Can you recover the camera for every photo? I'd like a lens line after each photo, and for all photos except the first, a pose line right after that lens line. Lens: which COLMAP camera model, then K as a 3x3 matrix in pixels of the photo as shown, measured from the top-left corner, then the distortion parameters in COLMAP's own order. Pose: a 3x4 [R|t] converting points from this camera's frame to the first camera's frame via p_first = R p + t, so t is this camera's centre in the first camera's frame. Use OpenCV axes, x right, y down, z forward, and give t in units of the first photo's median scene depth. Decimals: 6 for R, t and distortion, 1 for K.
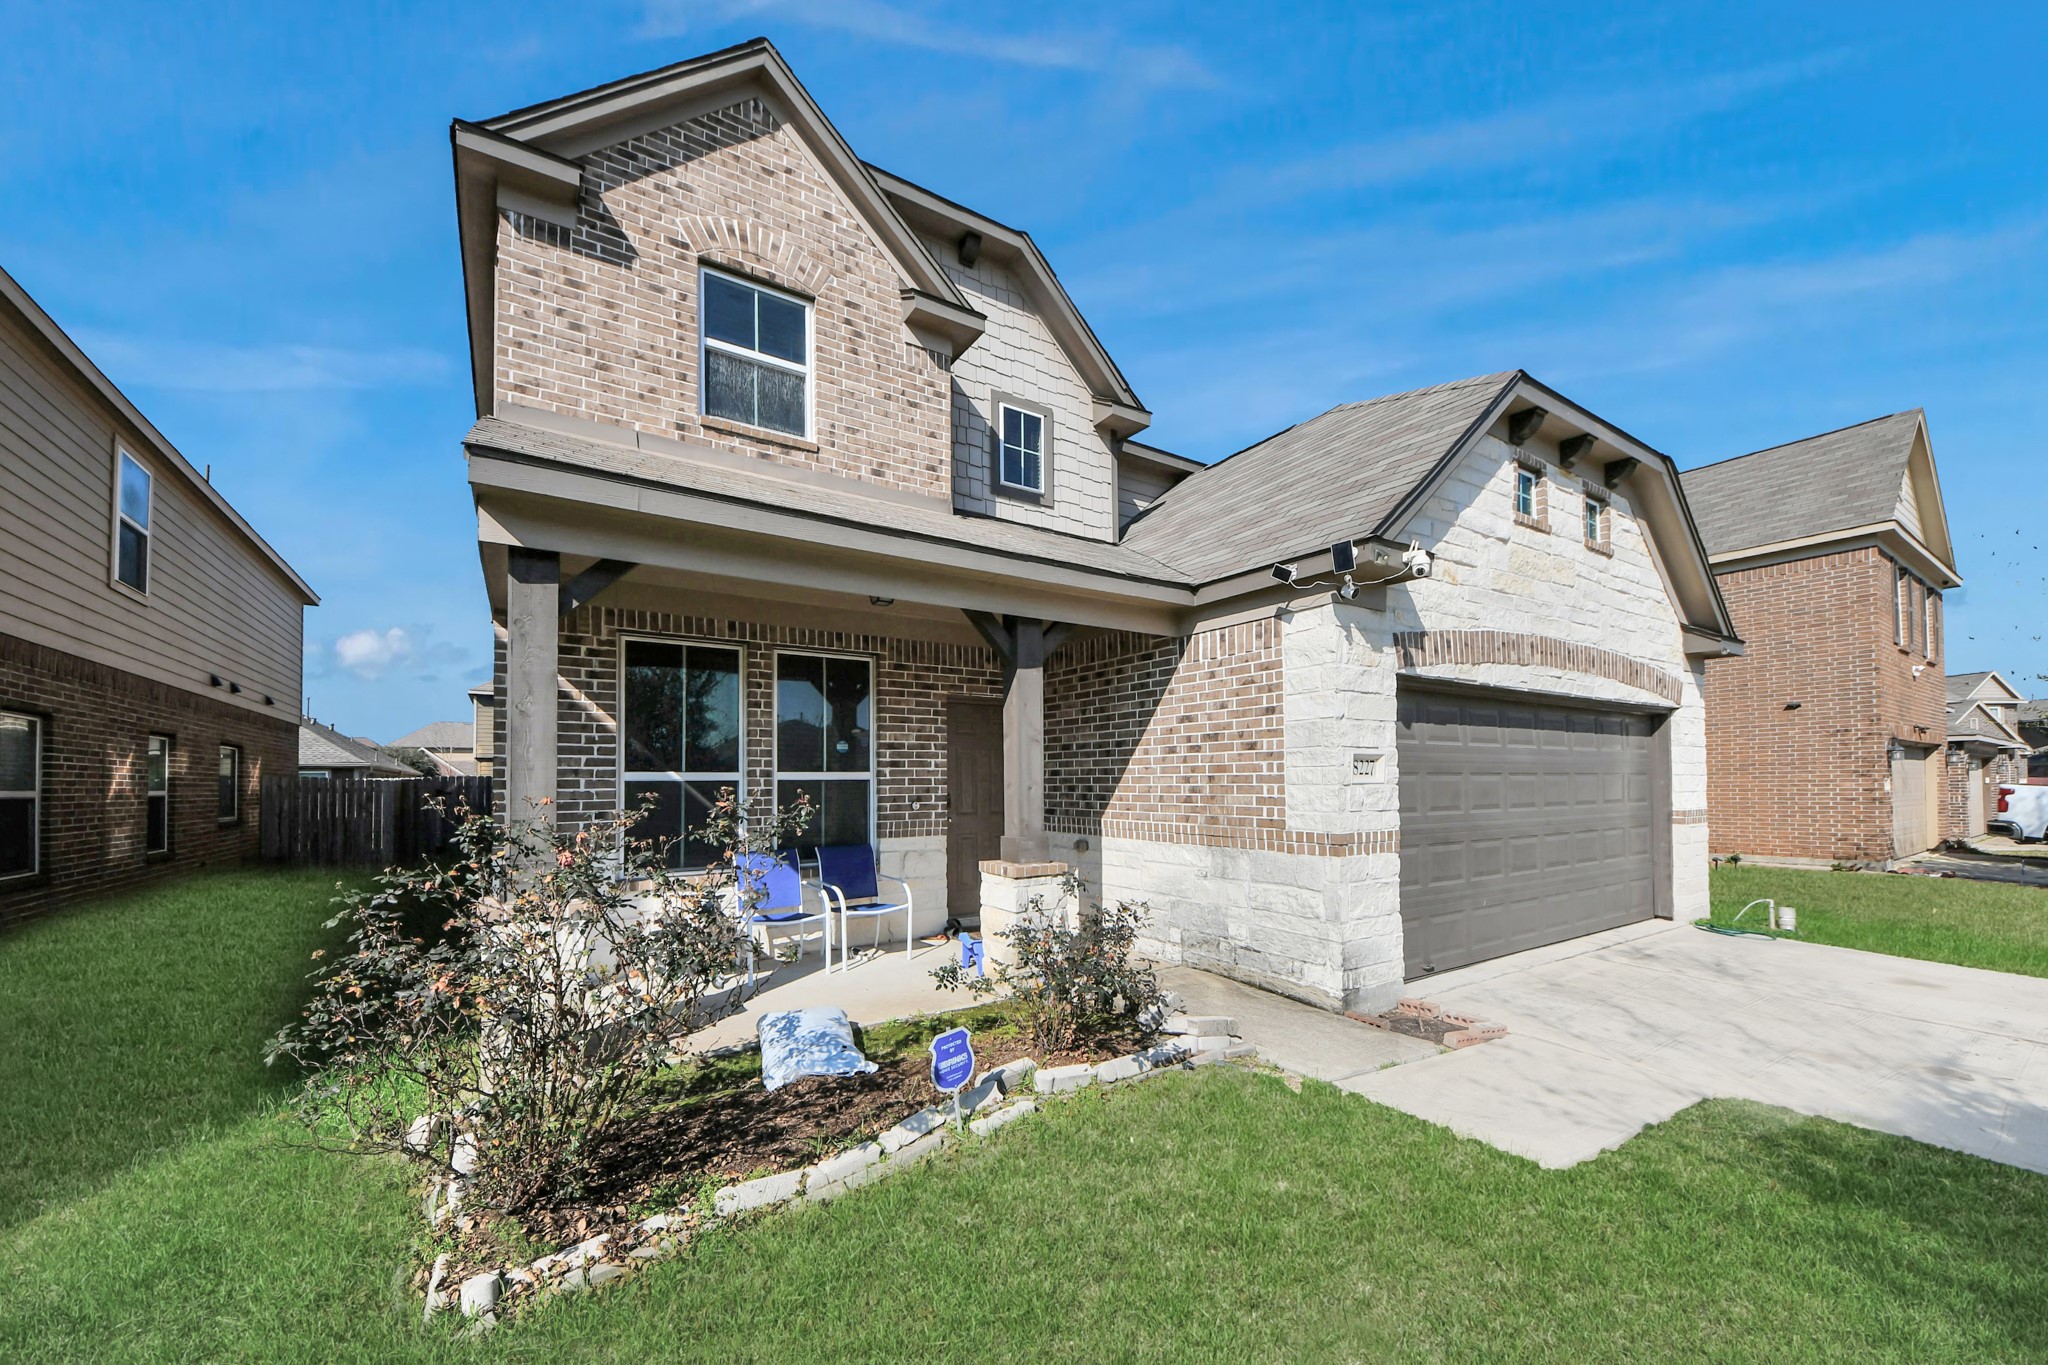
lens RADIAL K [[752.5, 0, 994.7], [0, 752.5, 763.6], [0, 0, 1]] dist [0.003100, -0.000291]
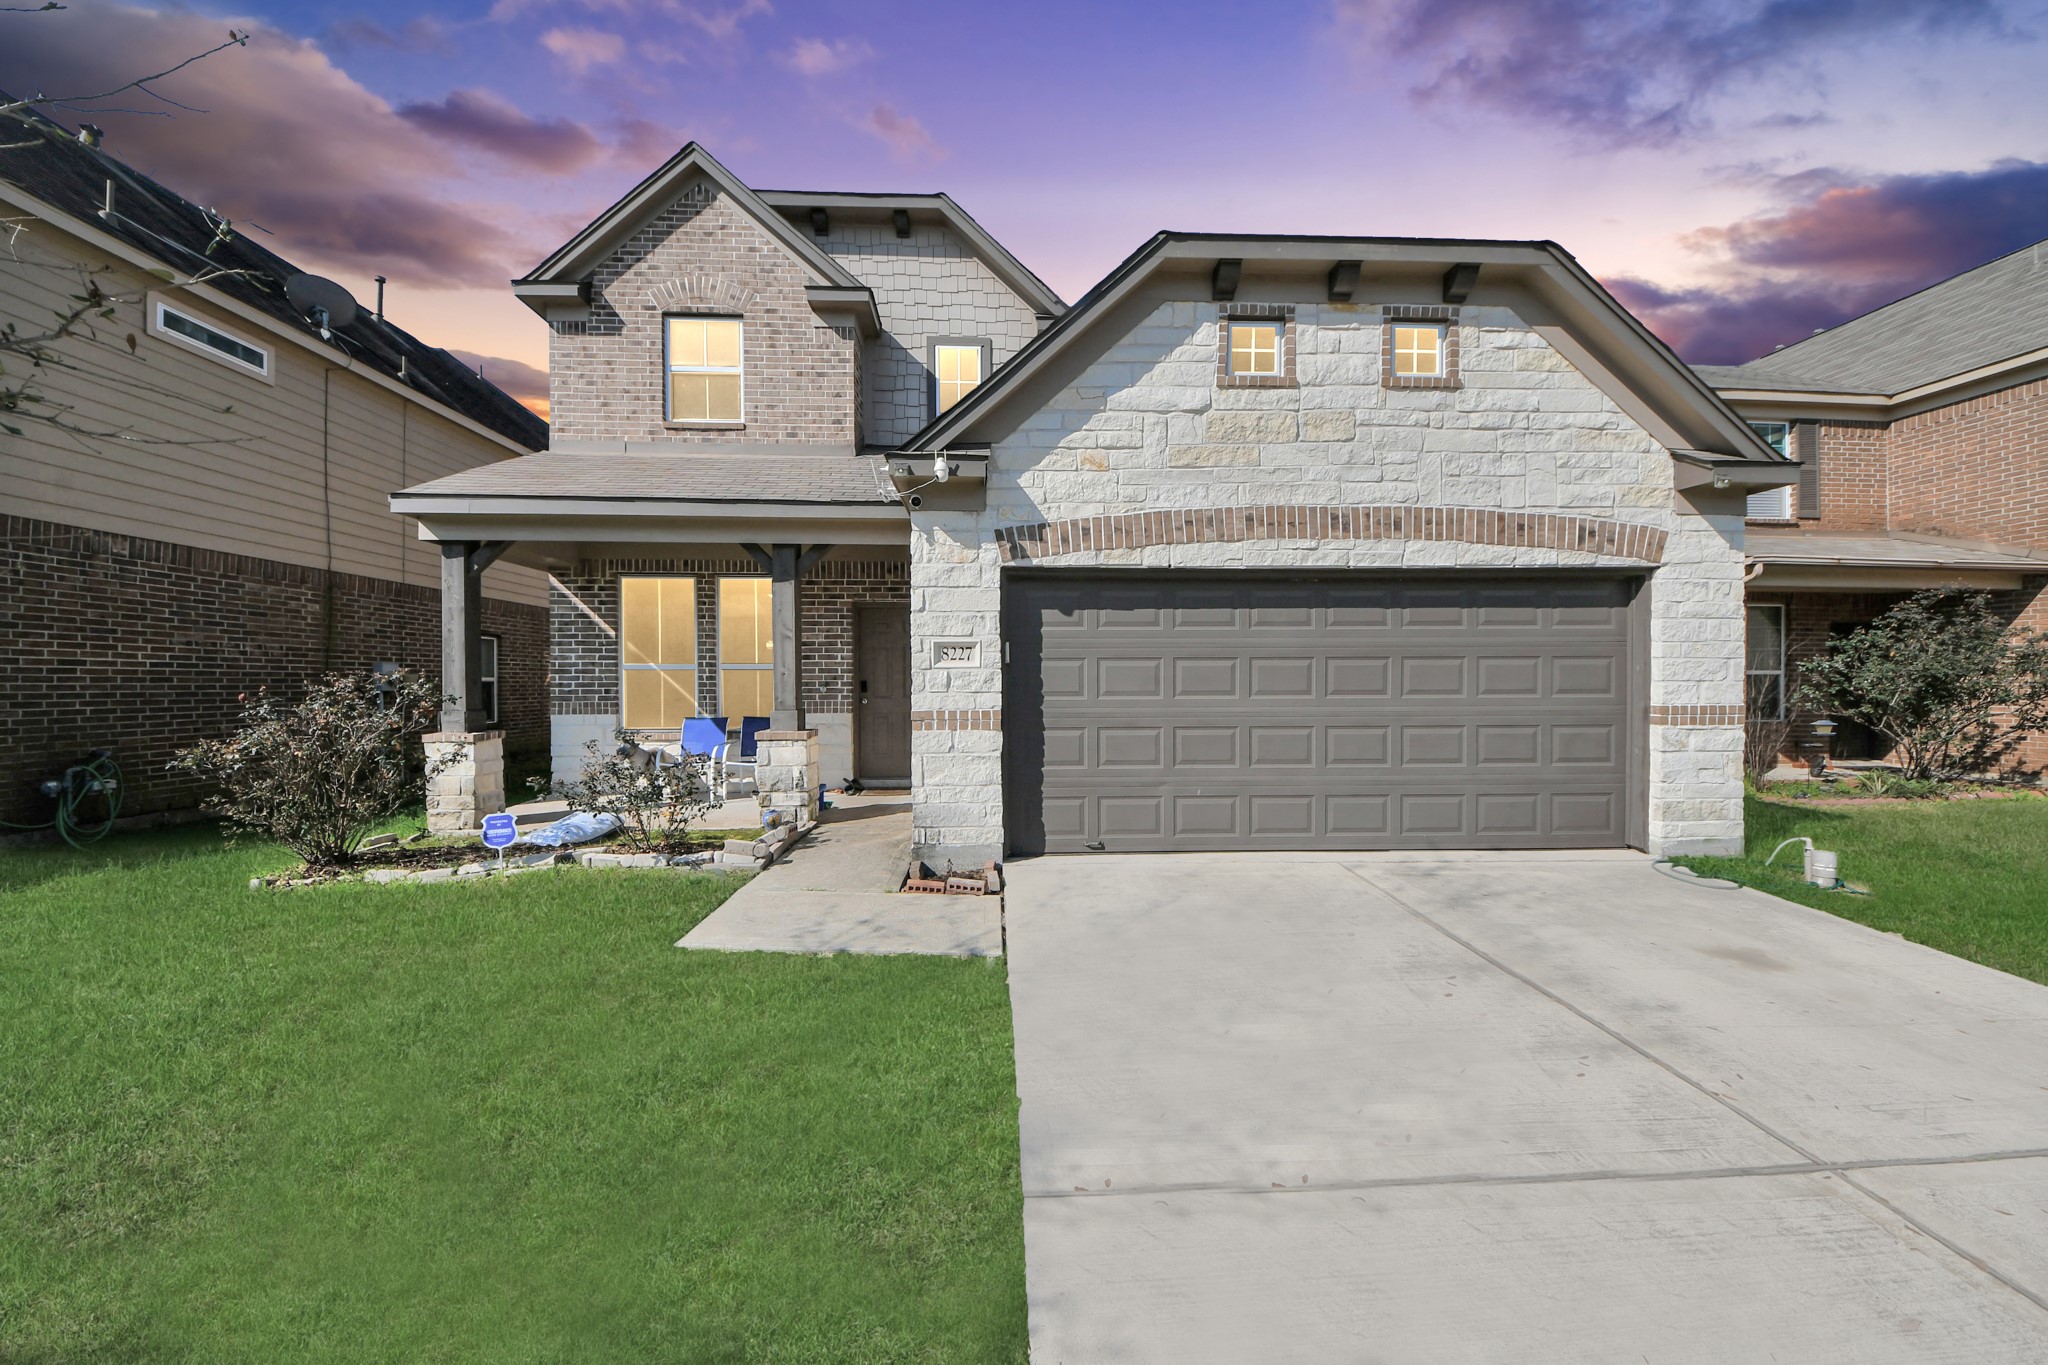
lens RADIAL K [[752.5, 0, 1029.5], [0, 752.5, 686.8], [0, 0, 1]] dist [0.003100, -0.000291]
pose [[0.867132, 0.005912, -0.498043, 0.946835], [0.010061, 0.999518, 0.029381, 0.019416], [0.497977, -0.030488, 0.866654, 0.062552]]
